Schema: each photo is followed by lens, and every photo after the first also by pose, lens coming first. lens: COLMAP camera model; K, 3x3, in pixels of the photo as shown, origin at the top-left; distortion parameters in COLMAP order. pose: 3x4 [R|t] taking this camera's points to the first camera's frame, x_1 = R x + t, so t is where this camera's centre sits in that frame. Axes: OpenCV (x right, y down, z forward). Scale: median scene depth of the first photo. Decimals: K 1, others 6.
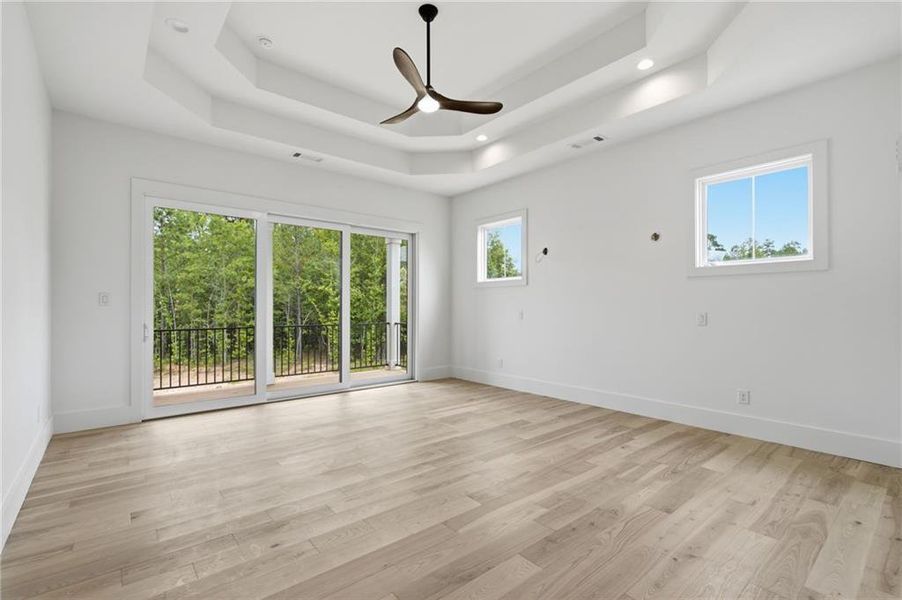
lens RADIAL K [[405.7, 0, 453.1], [0, 405.7, 310.8], [0, 0, 1]] dist [-0.001779, -0.000036]
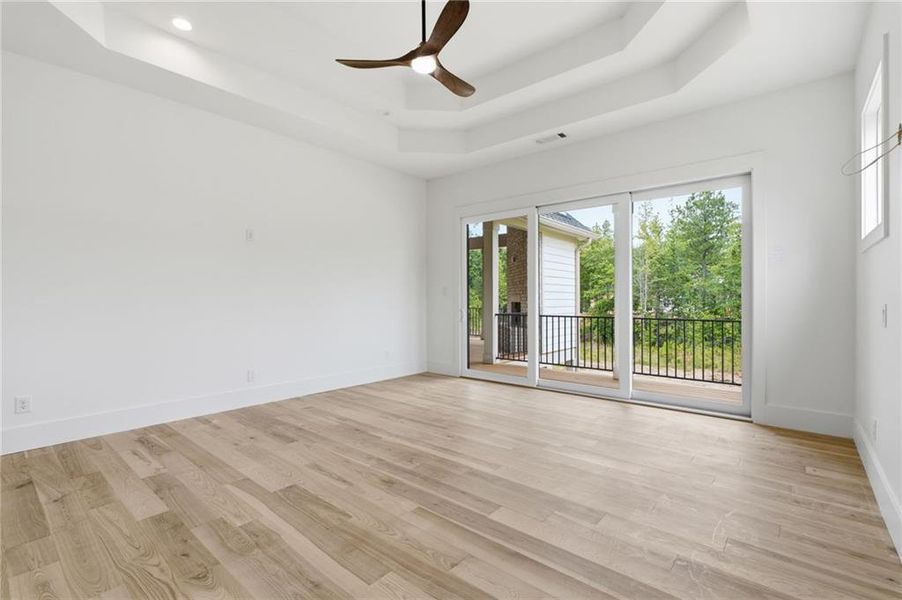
lens RADIAL K [[412.5, 0, 447.5], [0, 412.5, 301.6], [0, 0, 1]] dist [-0.001954, -0.000826]
pose [[0.162580, 0.008332, -0.986660, 0.831576], [-0.004522, 0.999960, 0.007700, -0.002652], [0.986685, 0.003210, 0.162611, 0.917350]]
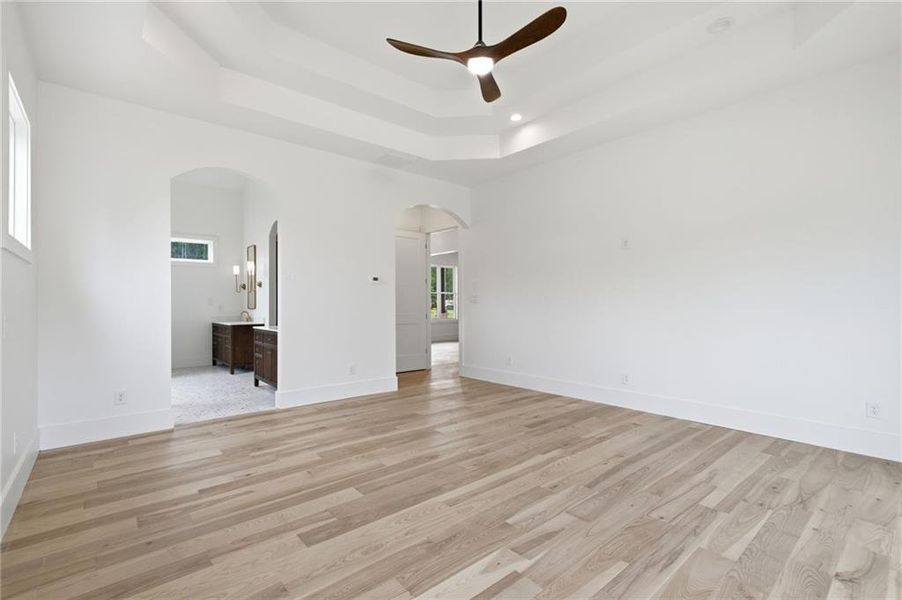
lens RADIAL K [[405.7, 0, 453.1], [0, 405.7, 310.8], [0, 0, 1]] dist [-0.001779, -0.000036]
pose [[-0.999836, 0.005454, -0.017264, 0.015471], [0.005105, 0.999783, 0.020218, -0.010703], [0.017370, 0.020127, -0.999647, 1.865282]]
